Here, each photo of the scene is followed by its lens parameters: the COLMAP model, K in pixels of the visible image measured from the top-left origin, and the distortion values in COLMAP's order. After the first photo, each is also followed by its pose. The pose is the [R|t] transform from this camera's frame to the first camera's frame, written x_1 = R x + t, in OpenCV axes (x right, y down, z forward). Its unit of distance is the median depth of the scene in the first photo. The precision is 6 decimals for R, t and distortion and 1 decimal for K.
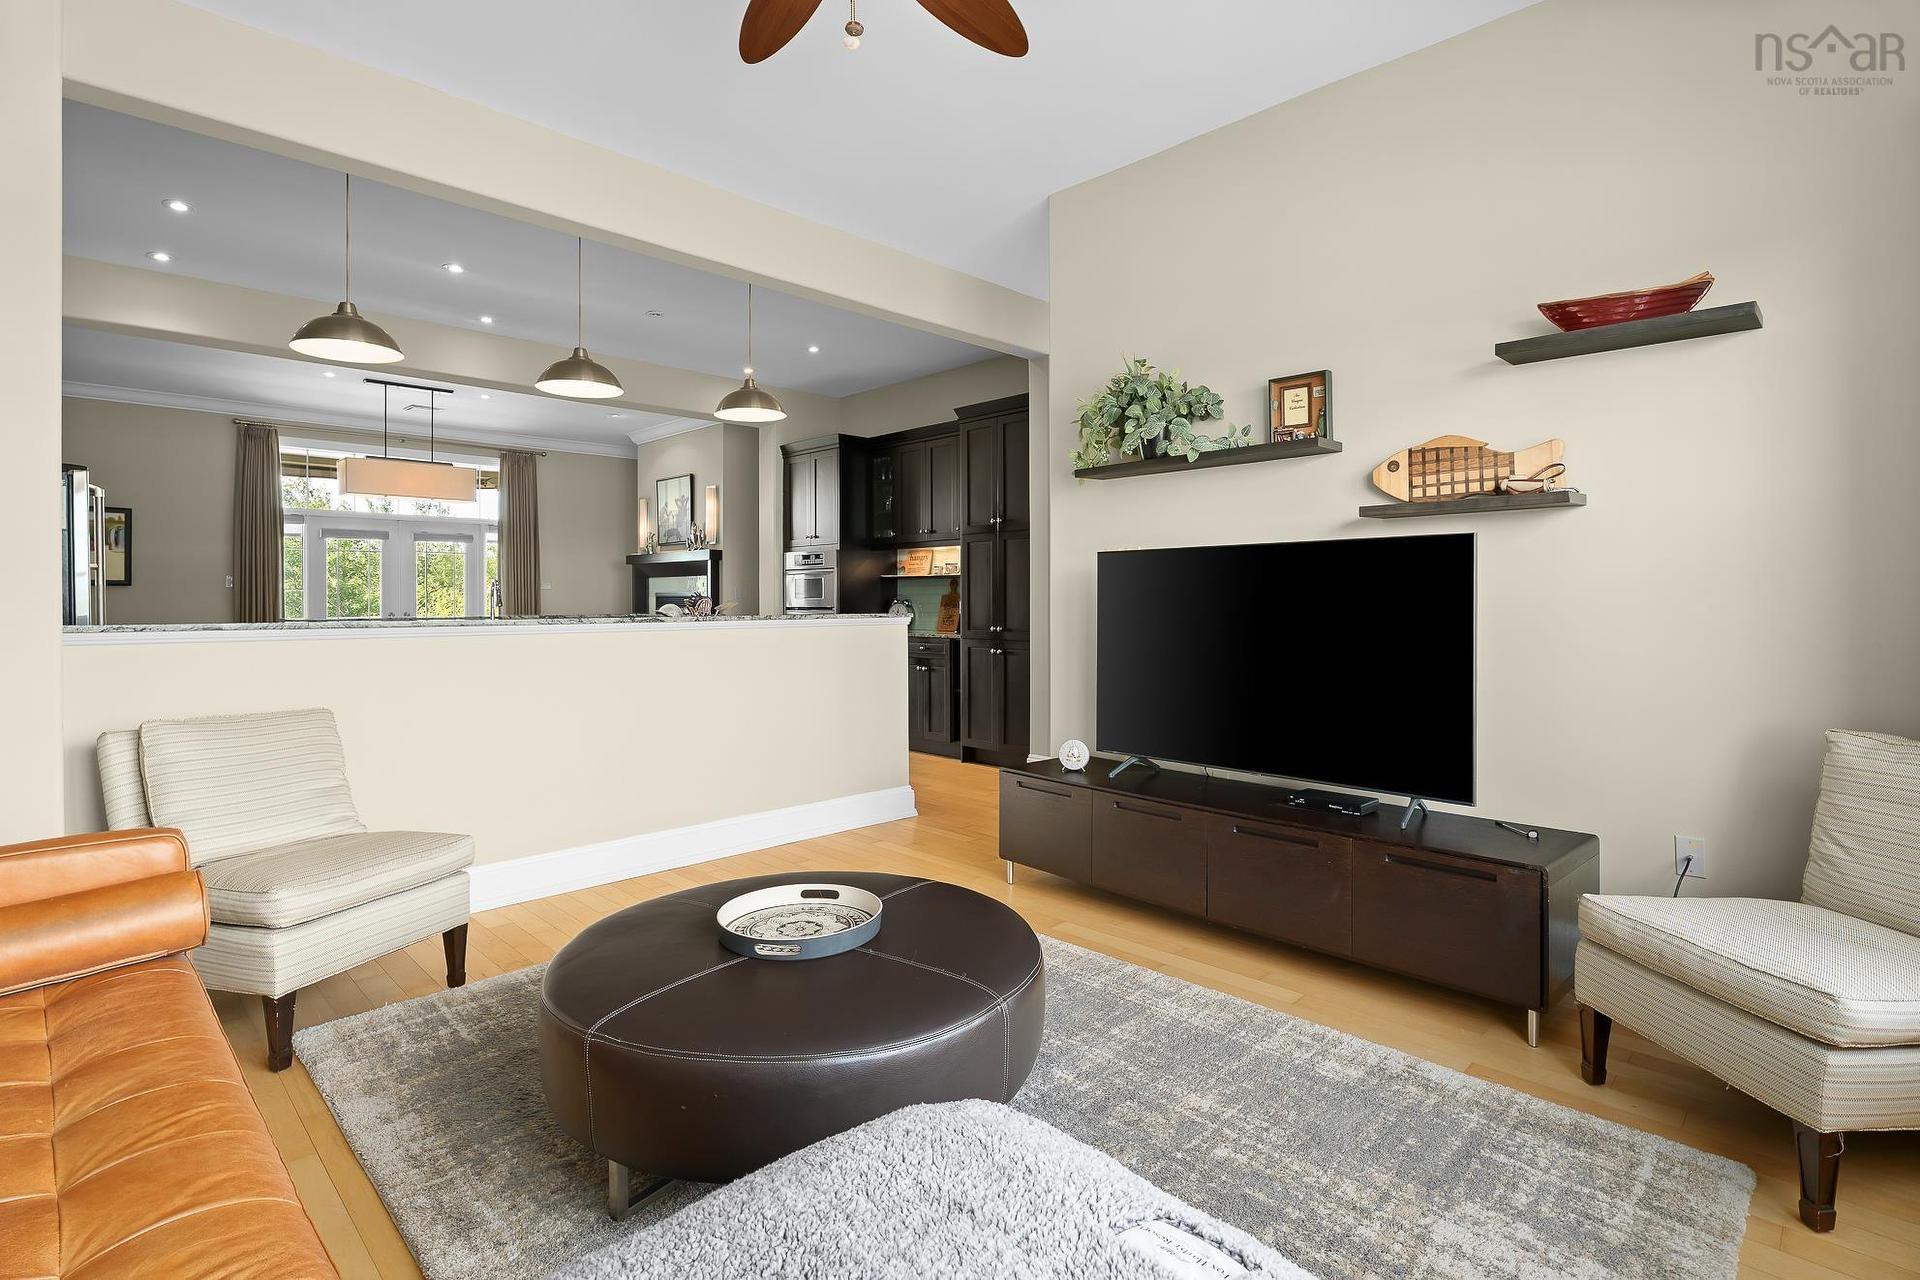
lens RADIAL K [[920.5, 0, 960.7], [0, 920.5, 608.2], [0, 0, 1]] dist [-0.006319, -0.001264]
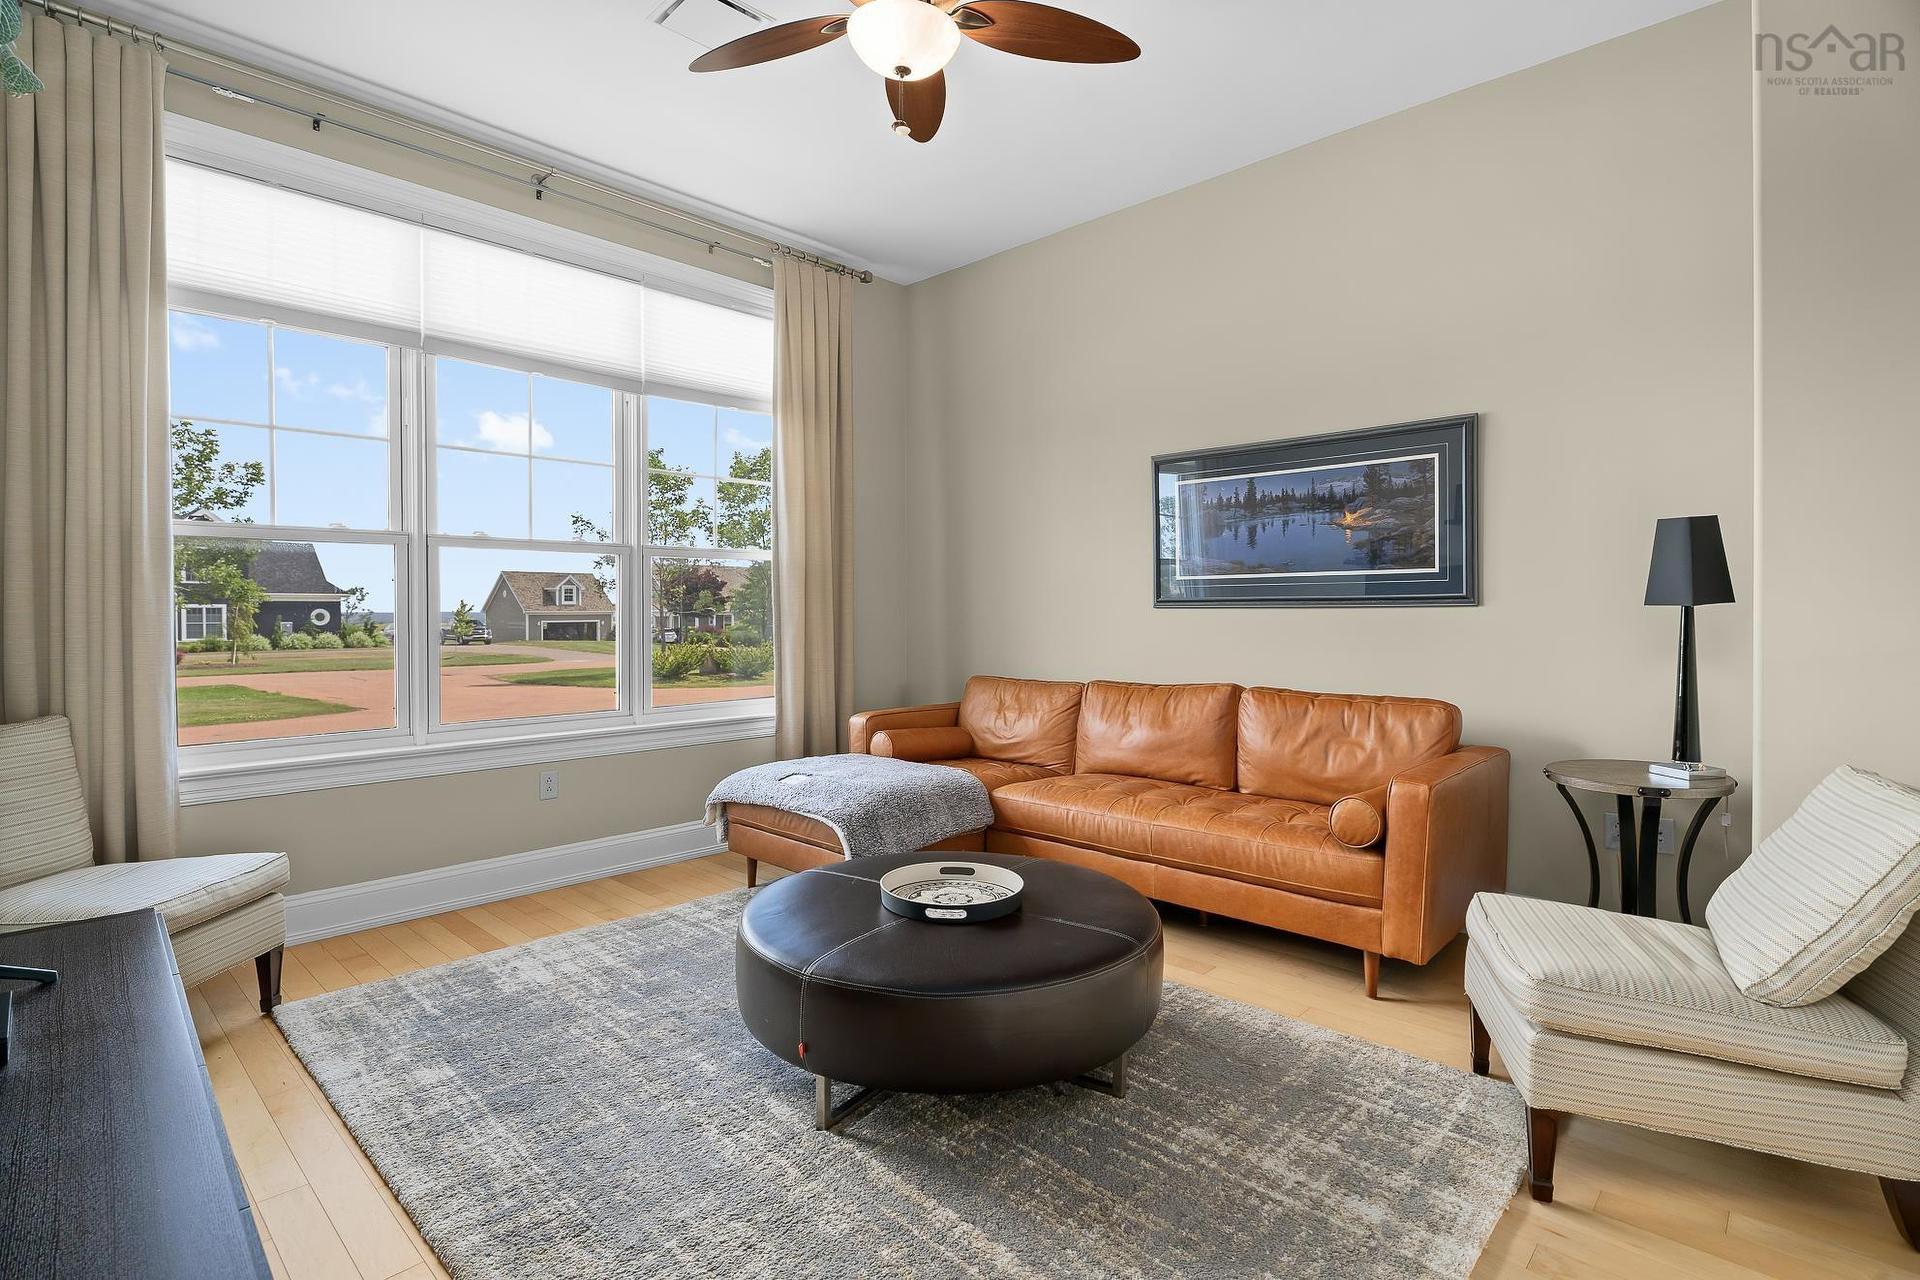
lens RADIAL K [[920.5, 0, 970.3], [0, 920.5, 613.1], [0, 0, 1]] dist [-0.006319, -0.001264]
pose [[-0.999504, 0.003102, -0.031345, -0.038653], [0.002605, 0.999870, 0.015896, -0.005568], [0.031391, 0.015807, -0.999382, 0.511617]]
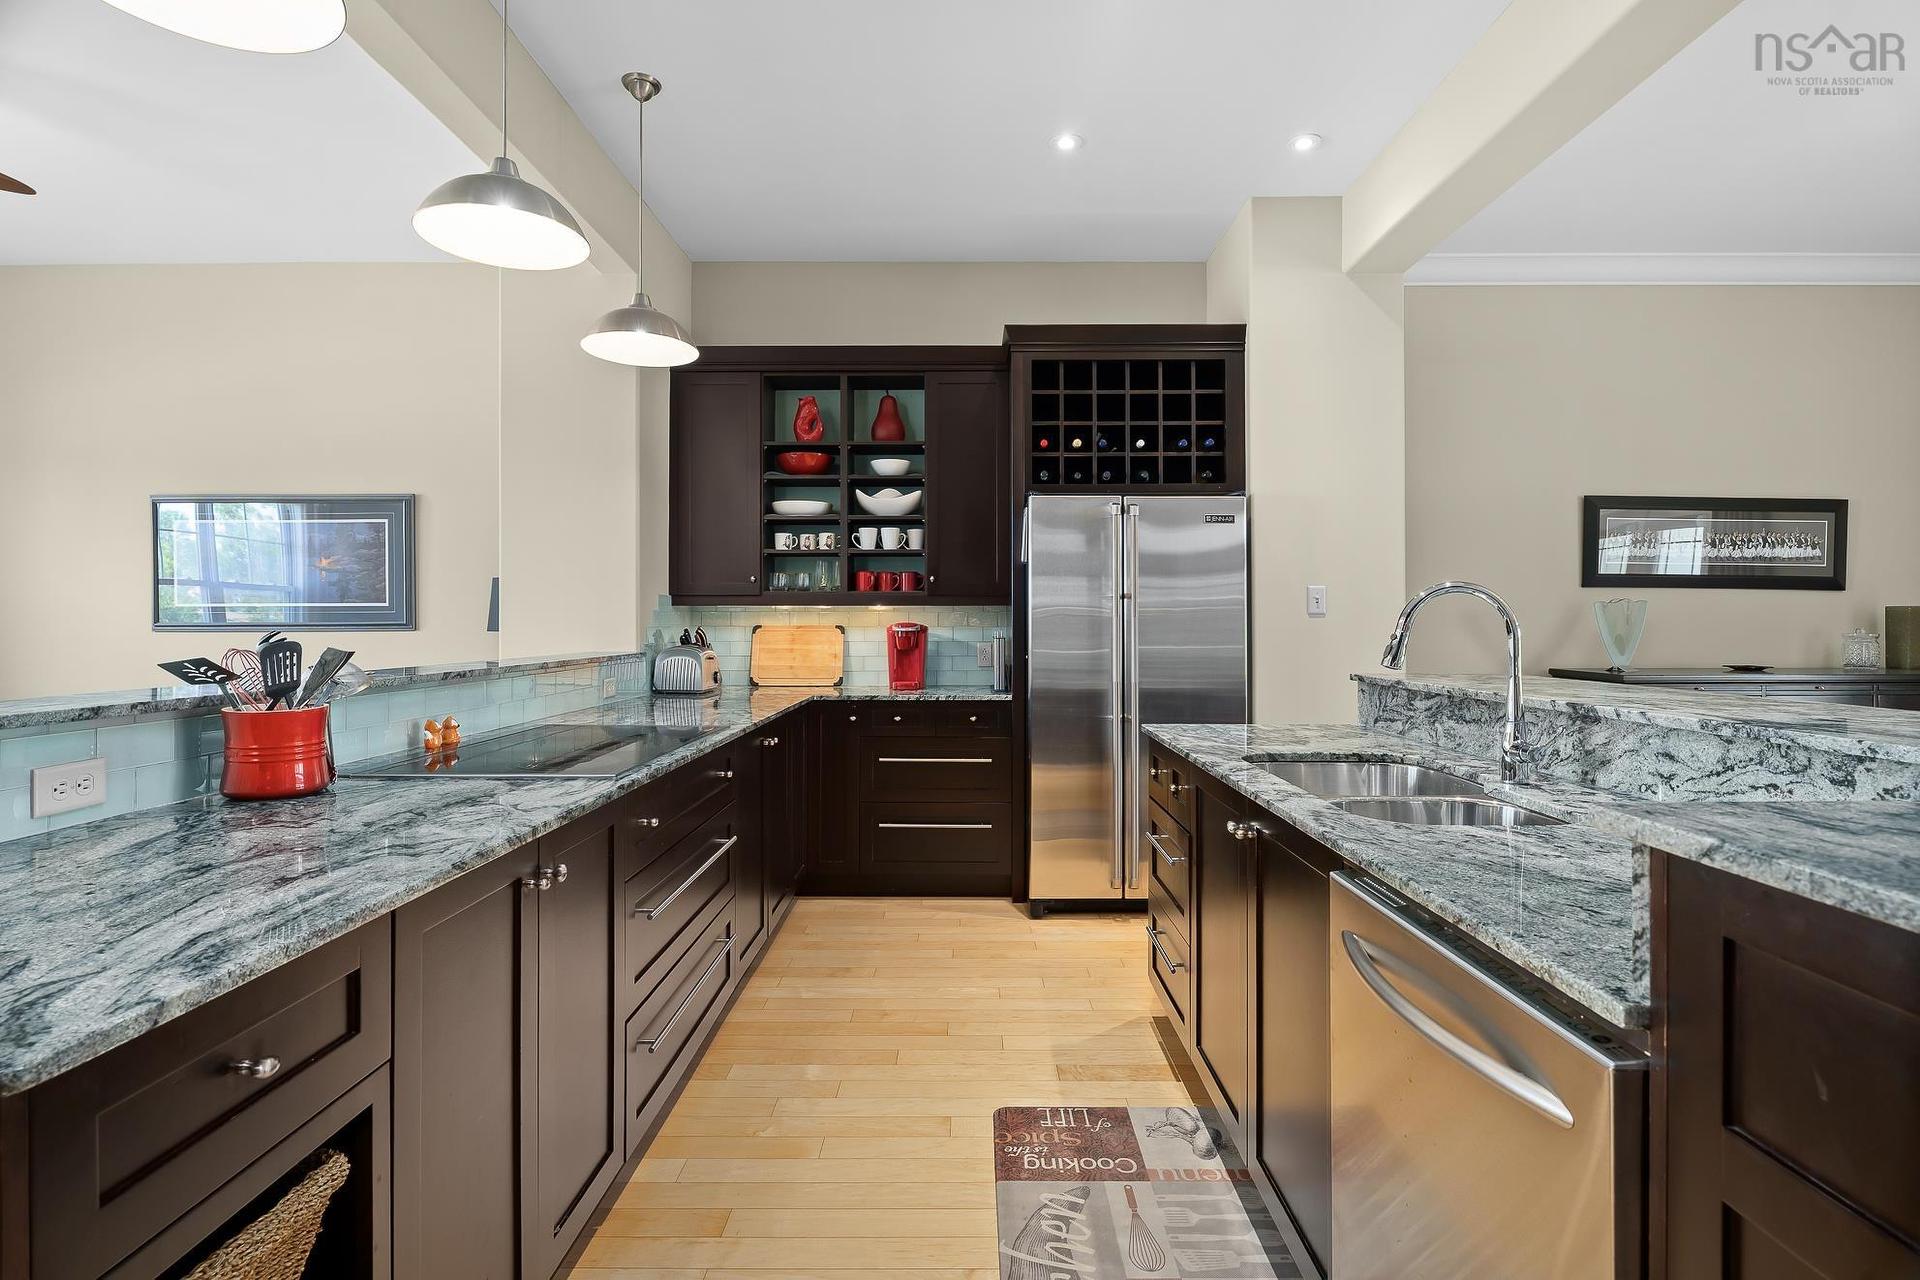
lens RADIAL K [[920.5, 0, 963.3], [0, 920.5, 615.5], [0, 0, 1]] dist [-0.006319, -0.001264]
pose [[-0.711200, -0.002324, -0.702986, -0.111076], [-0.005349, 0.999983, 0.002106, -0.013603], [0.702970, 0.005258, -0.711200, 0.734484]]
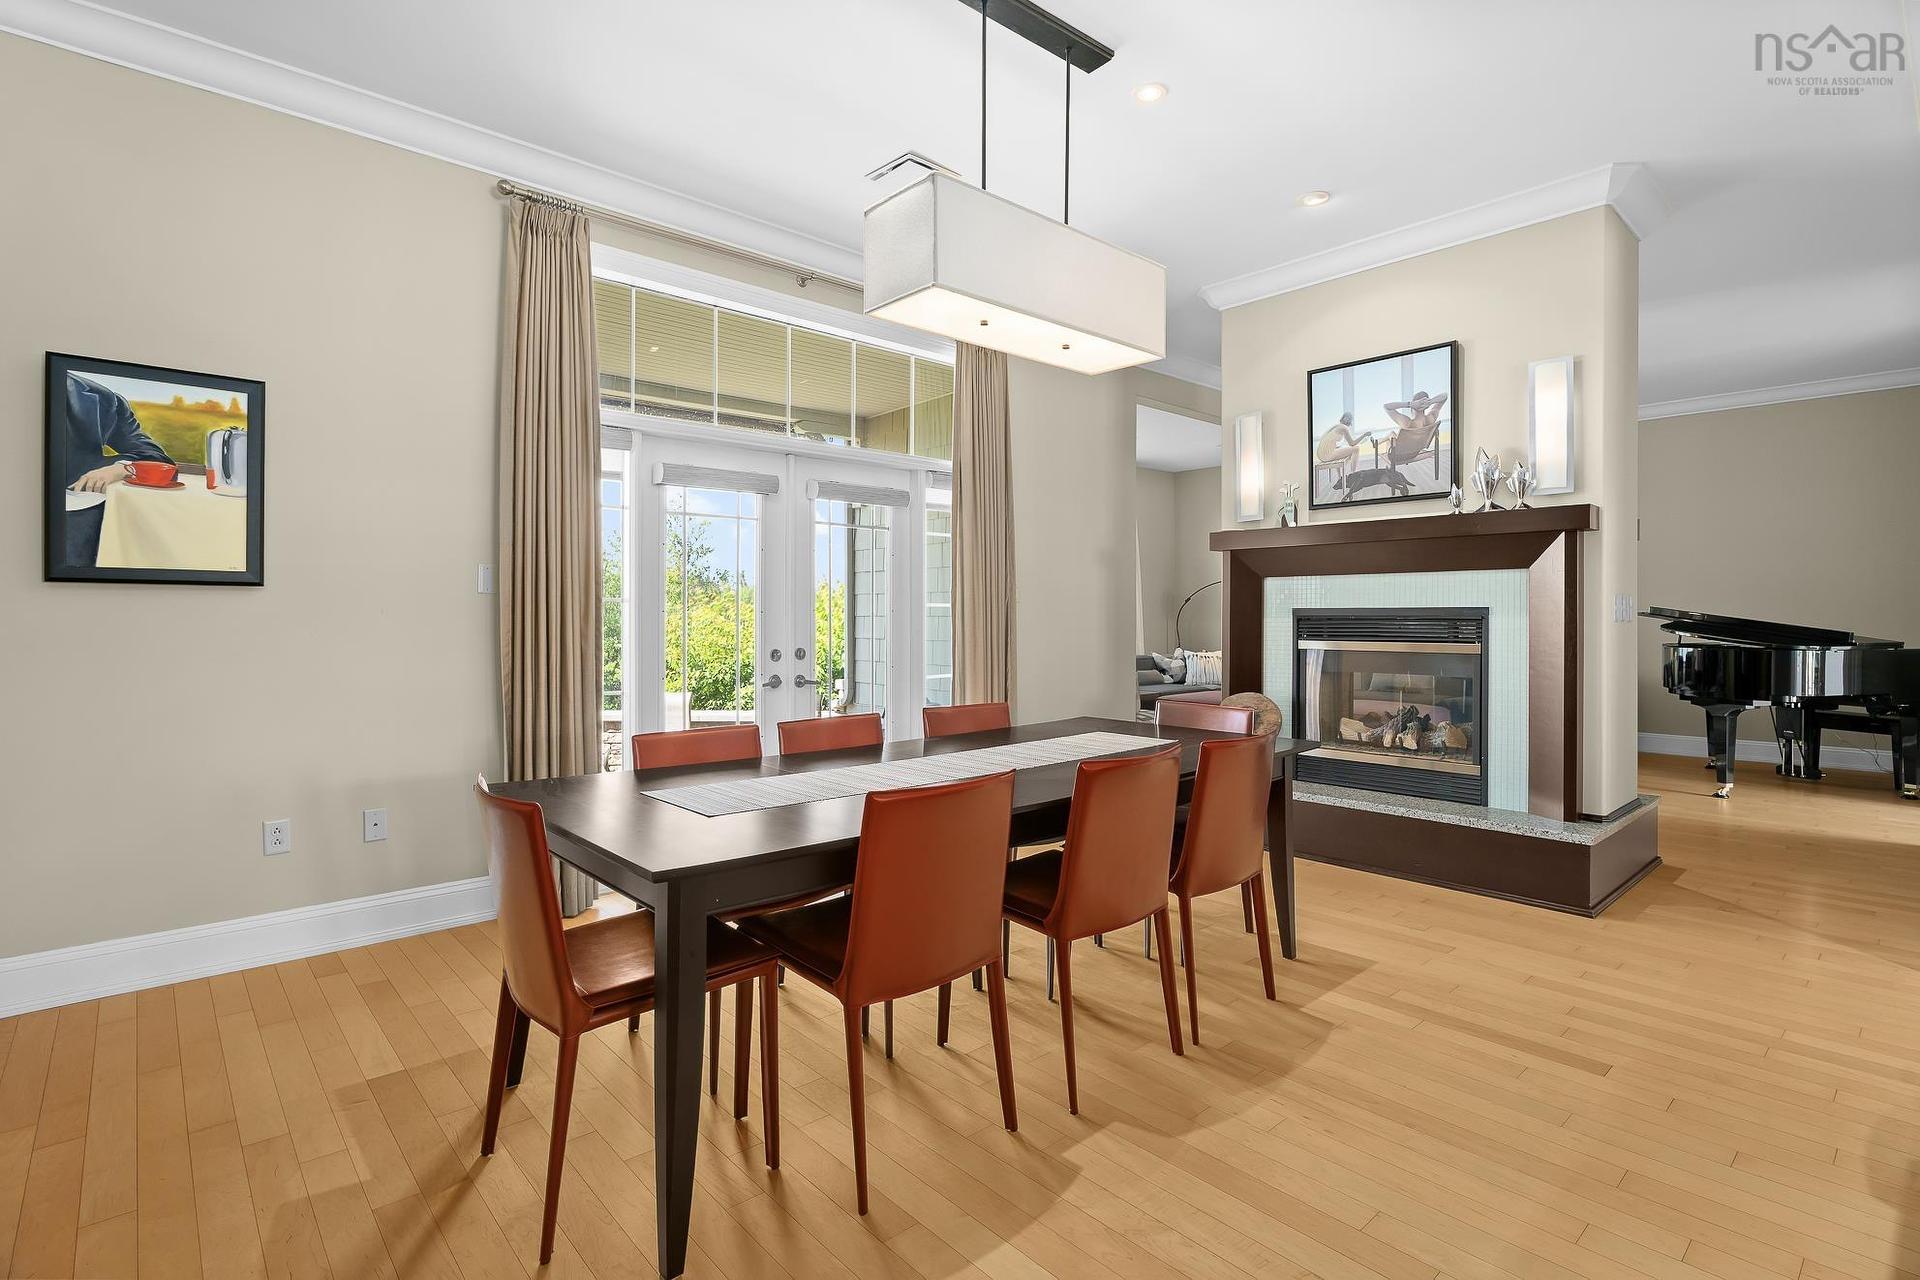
lens RADIAL K [[920.5, 0, 955.3], [0, 920.5, 622.0], [0, 0, 1]] dist [-0.006319, -0.001264]
pose [[0.998250, 0.001488, -0.059117, -0.549532], [-0.001886, 0.999976, -0.006684, -0.007485], [0.059106, 0.006784, 0.998229, 0.587029]]
